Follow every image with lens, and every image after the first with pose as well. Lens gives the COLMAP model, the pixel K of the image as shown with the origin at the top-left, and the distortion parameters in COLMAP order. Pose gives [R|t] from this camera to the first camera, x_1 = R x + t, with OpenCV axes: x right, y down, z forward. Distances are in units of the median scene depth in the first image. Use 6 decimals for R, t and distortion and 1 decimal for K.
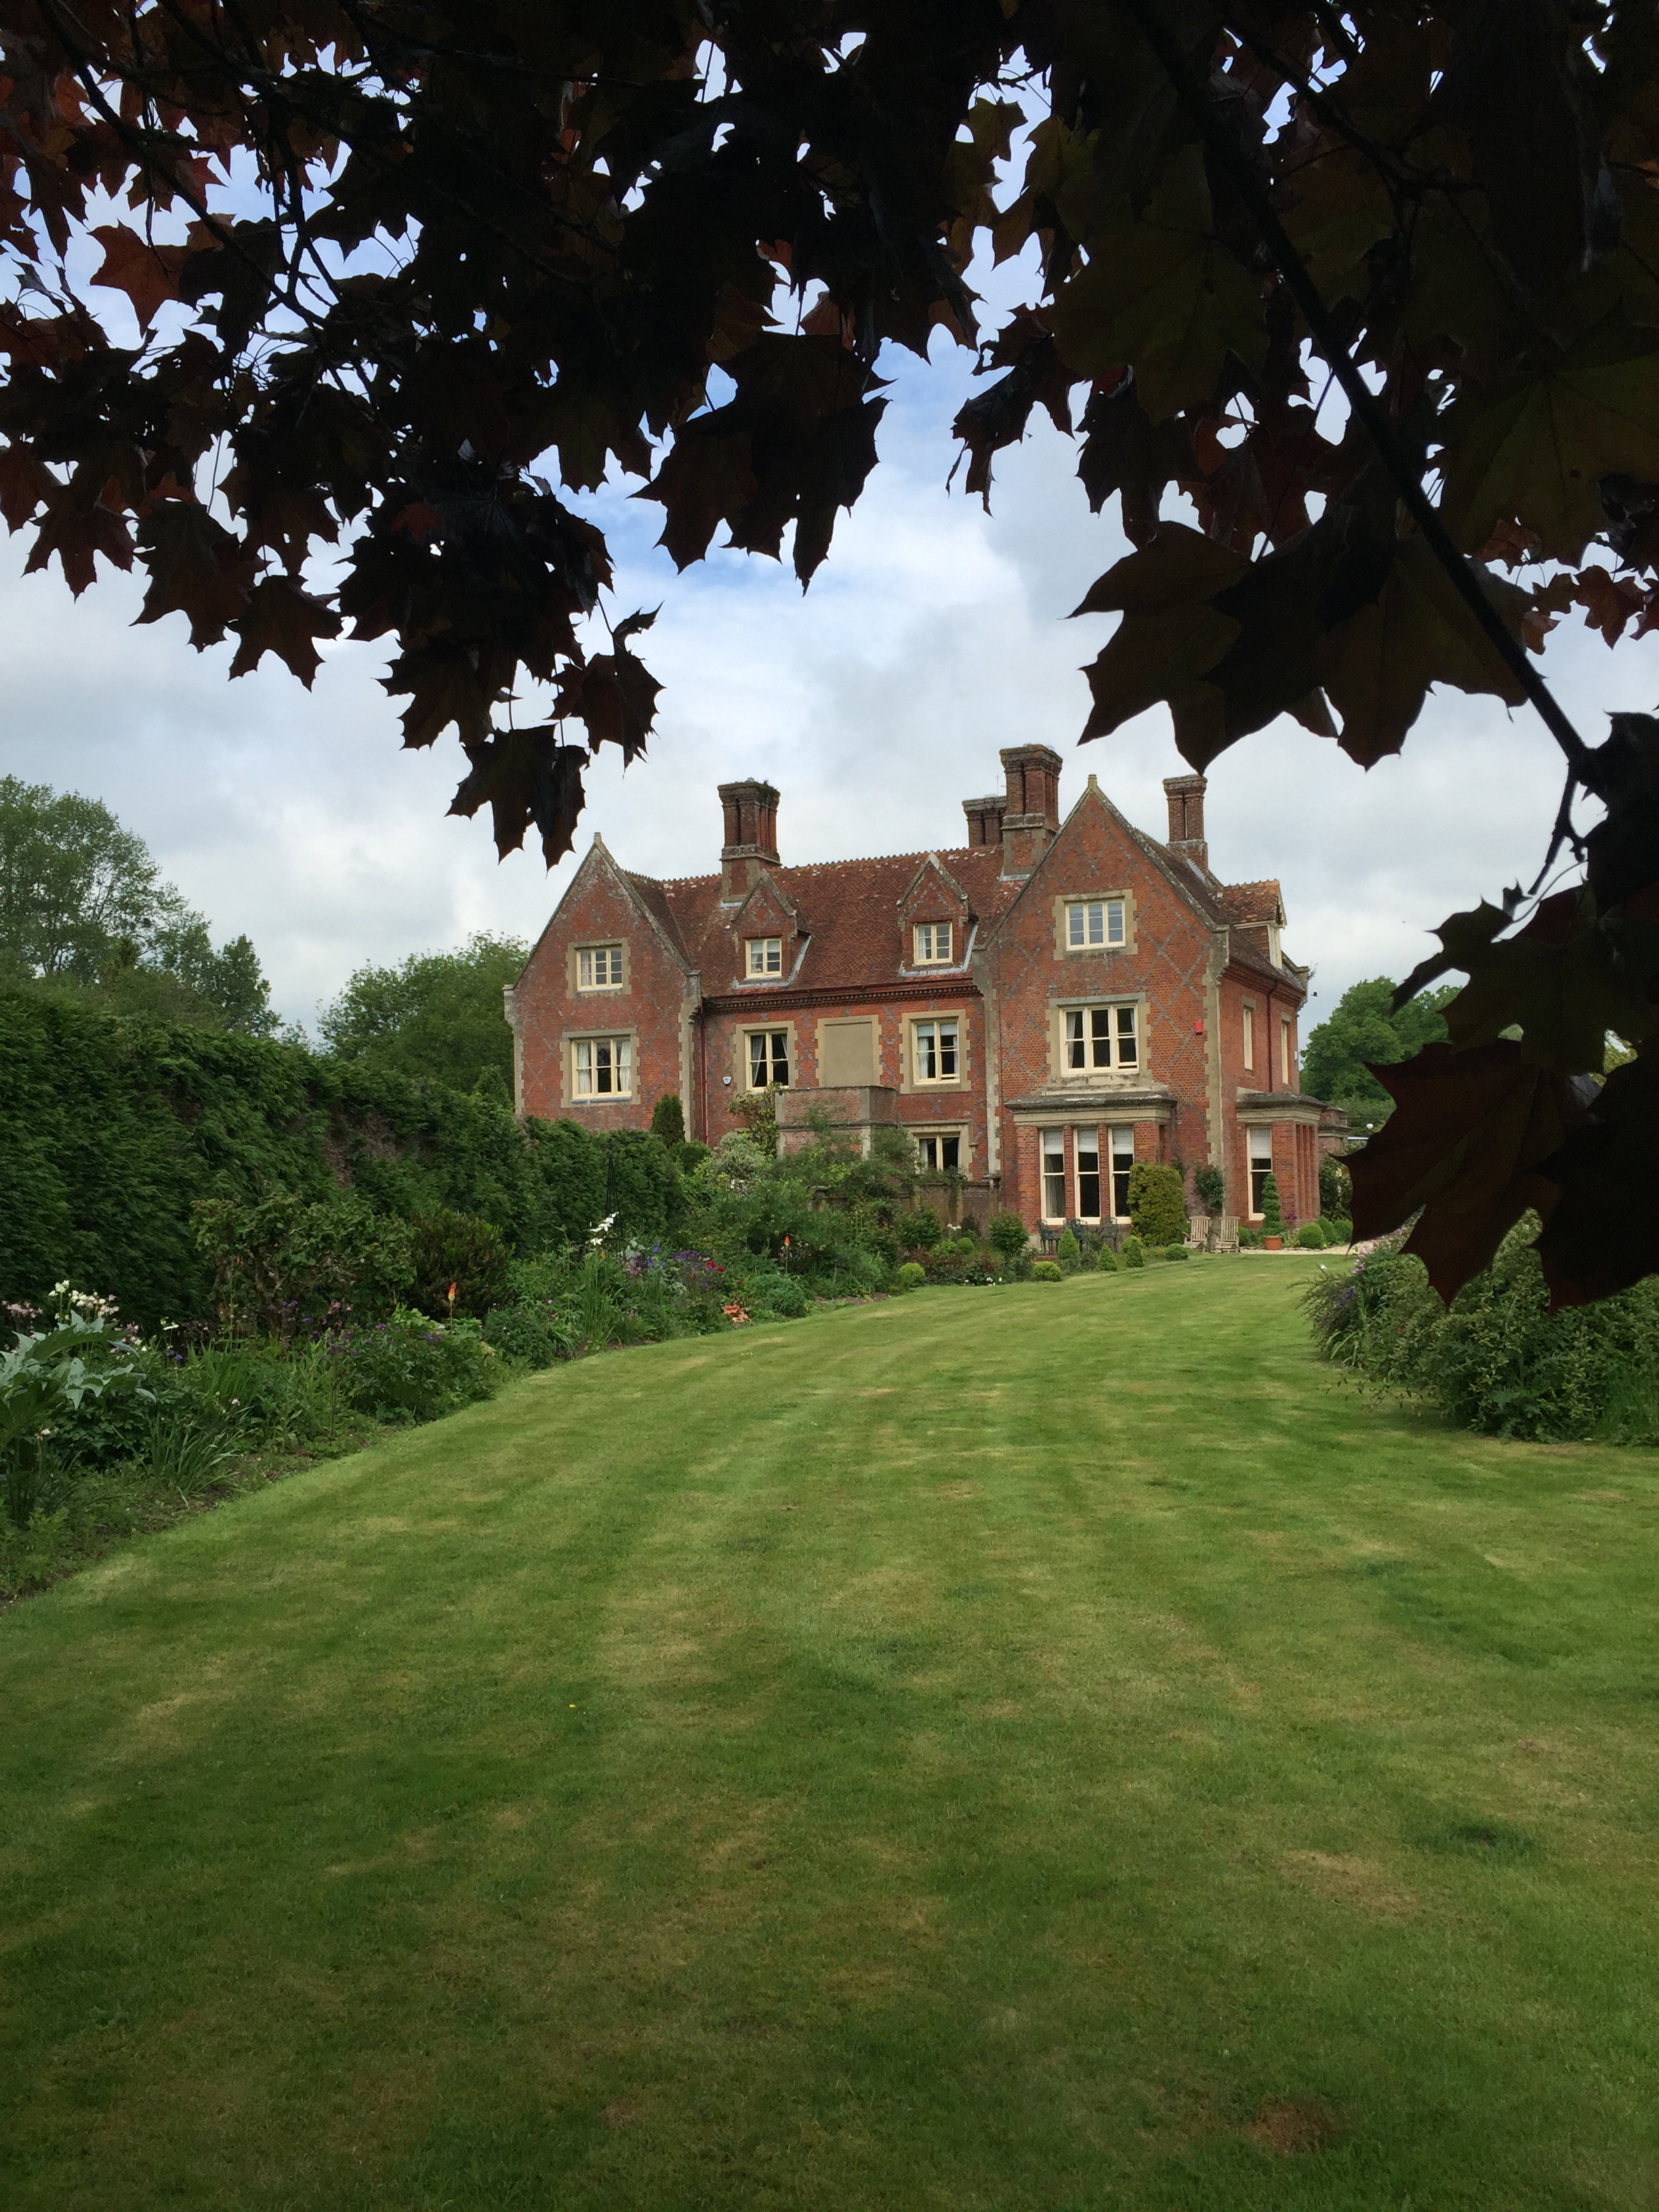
lens RADIAL K [[1857.2, 0, 826.6], [0, 1857.2, 1106.7], [0, 0, 1]] dist [0.020078, -0.015786]
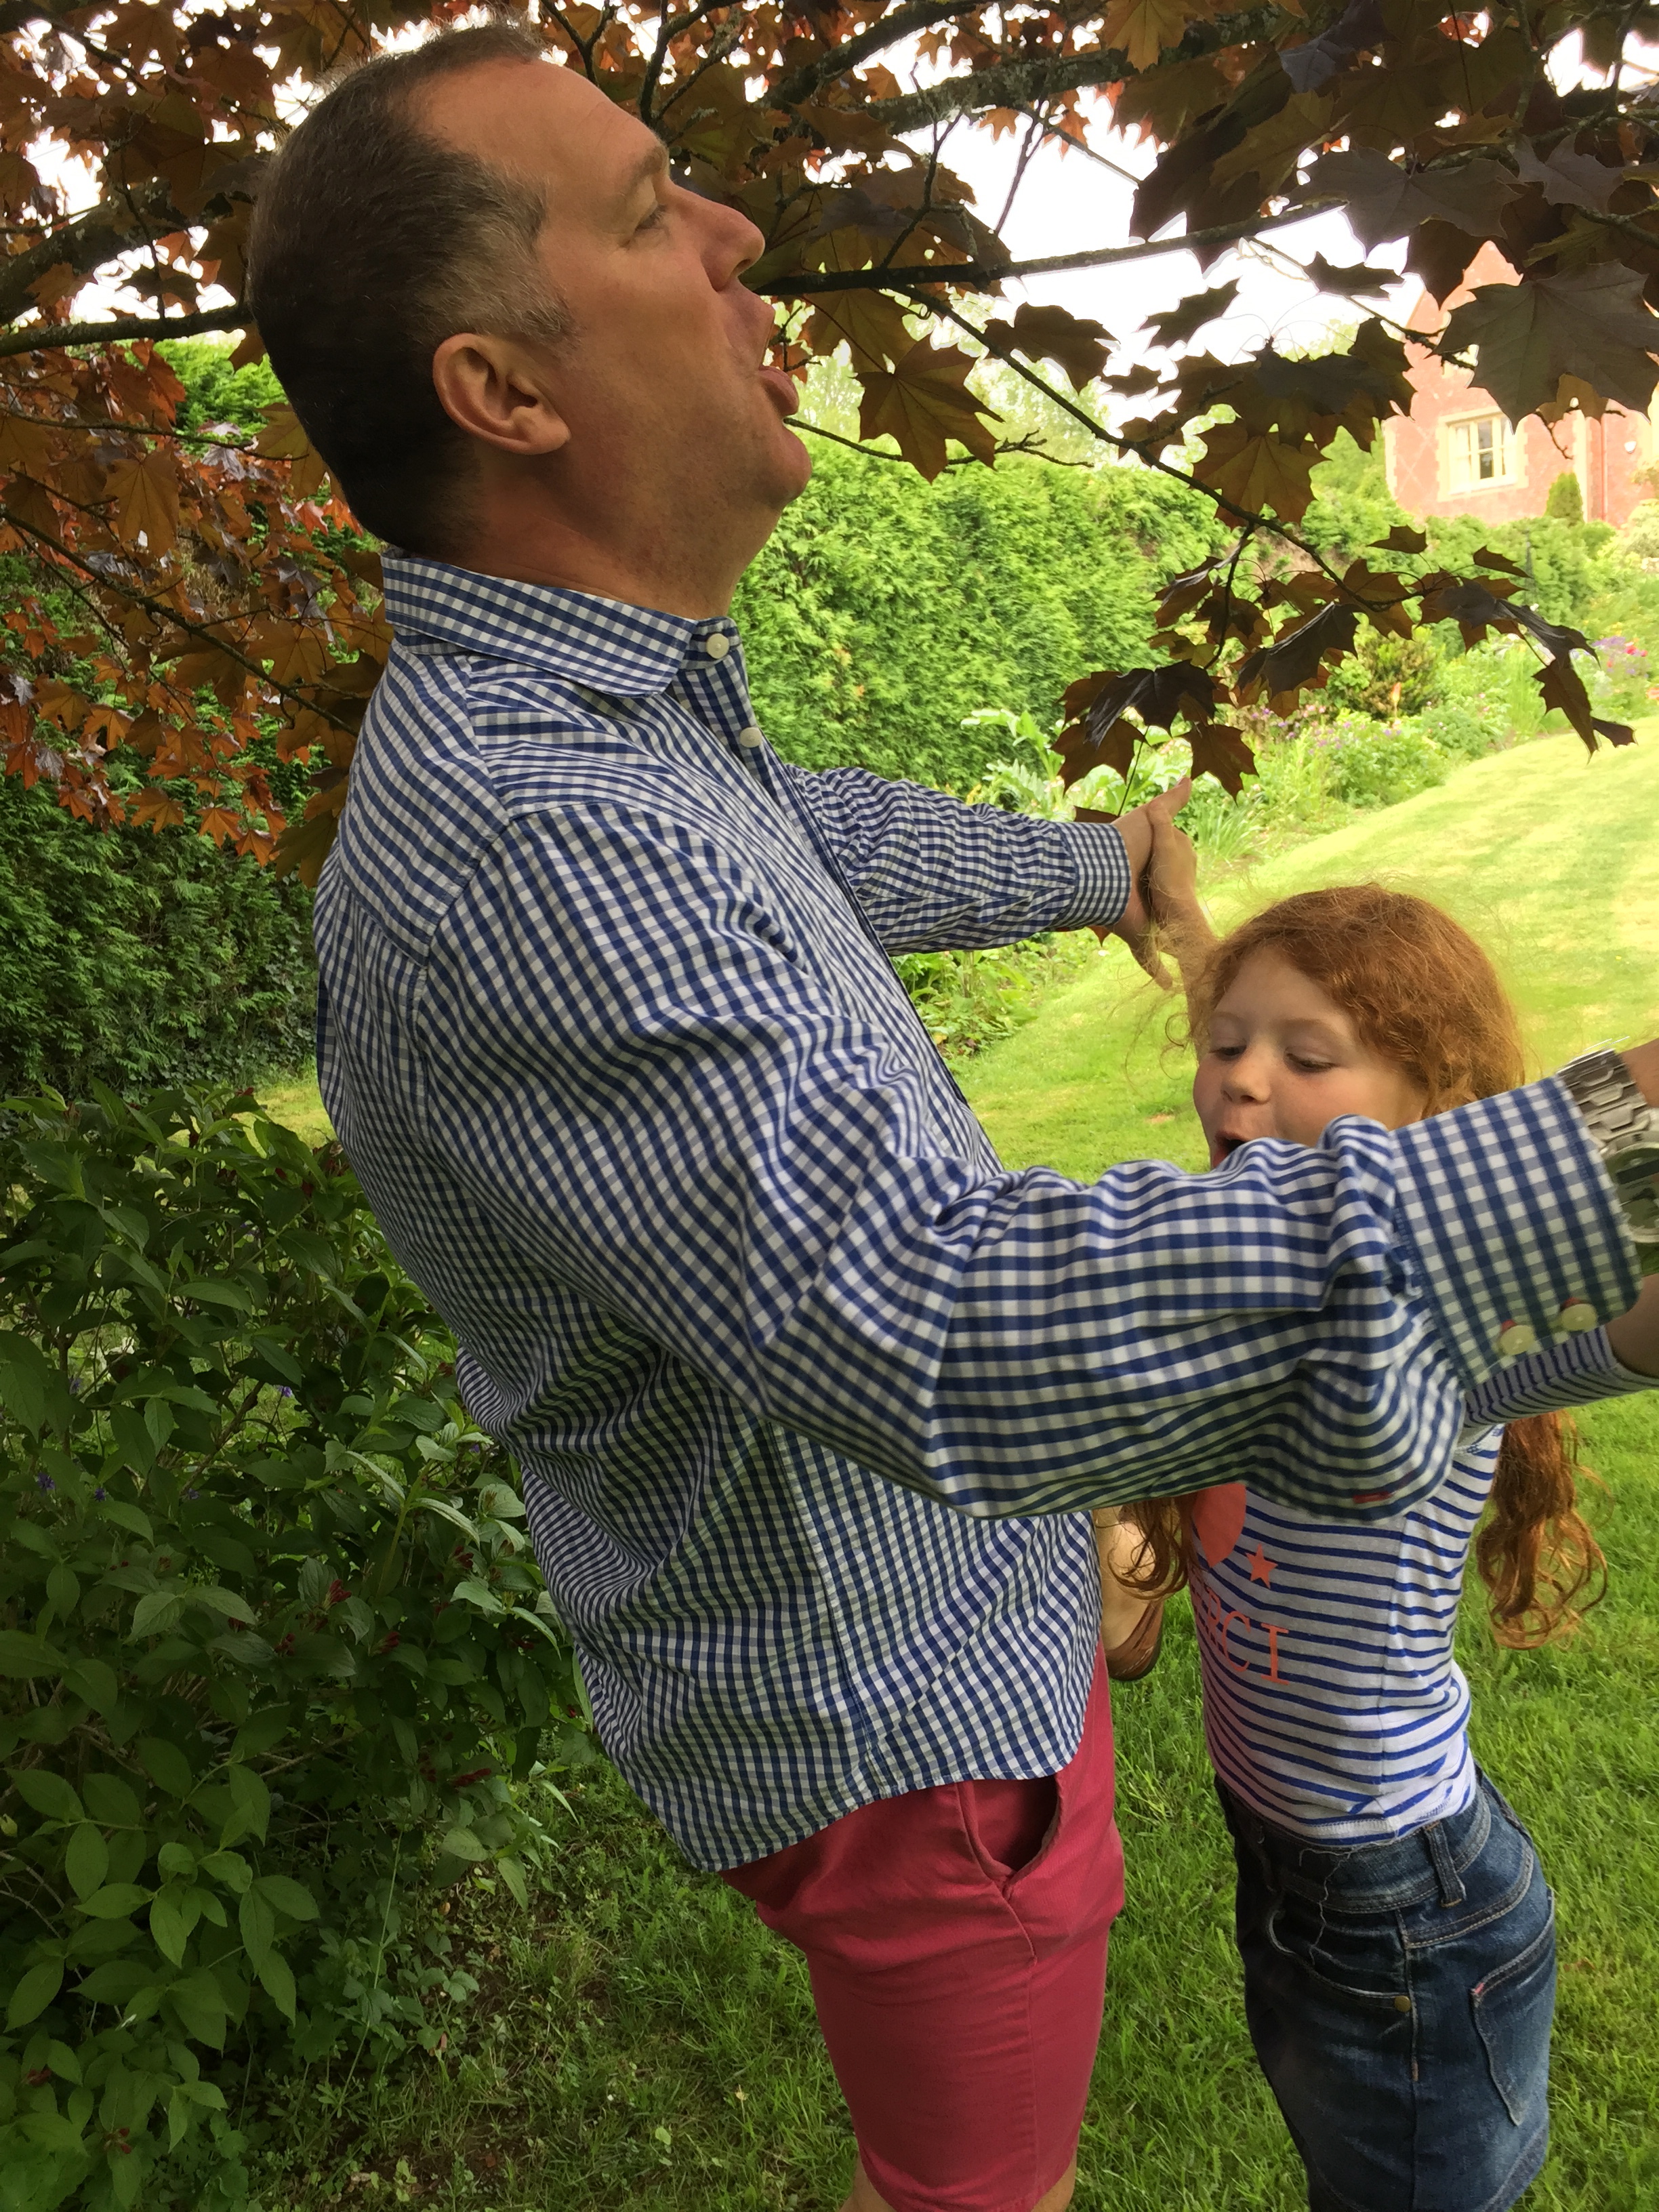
lens RADIAL K [[1857.2, 0, 837.8], [0, 1857.2, 1121.2], [0, 0, 1]] dist [0.020078, -0.015786]
pose [[0.903121, 0.018461, -0.428988, -0.022644], [0.114389, 0.952627, 0.281810, -0.007836], [0.413868, -0.303580, 0.858226, -0.171717]]
